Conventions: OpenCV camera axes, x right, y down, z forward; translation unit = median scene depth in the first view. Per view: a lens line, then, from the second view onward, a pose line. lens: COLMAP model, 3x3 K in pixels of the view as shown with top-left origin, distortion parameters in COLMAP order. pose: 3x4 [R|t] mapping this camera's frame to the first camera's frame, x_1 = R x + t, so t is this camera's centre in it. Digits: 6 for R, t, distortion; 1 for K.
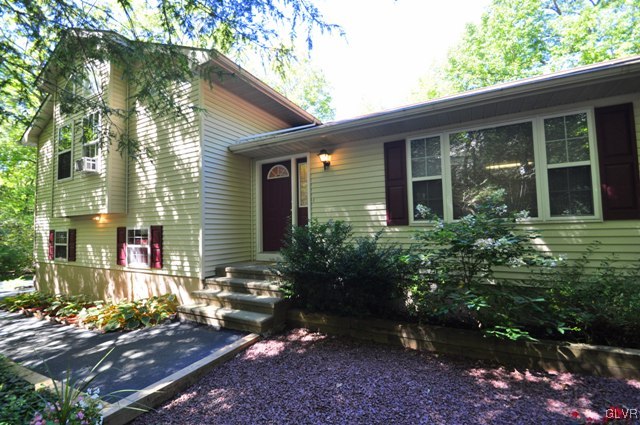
lens RADIAL K [[274.3, 0, 325.0], [0, 274.3, 215.9], [0, 0, 1]] dist [0.001601, -0.000655]
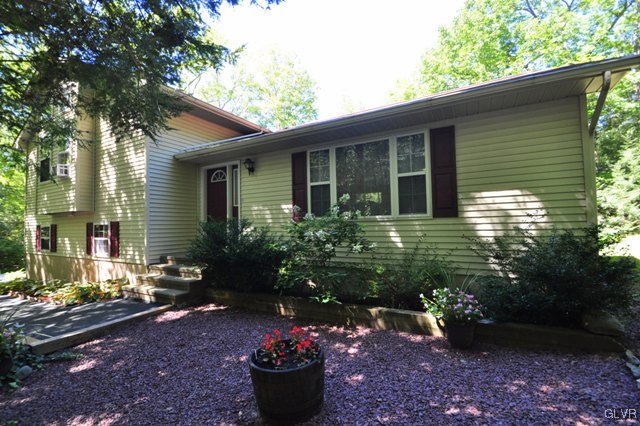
lens RADIAL K [[274.3, 0, 318.9], [0, 274.3, 215.5], [0, 0, 1]] dist [0.001601, -0.000655]
pose [[0.999692, 0.000924, -0.024785, 0.328229], [-0.000671, 0.999948, 0.010190, -0.004555], [0.024793, -0.010170, 0.999641, -0.188755]]
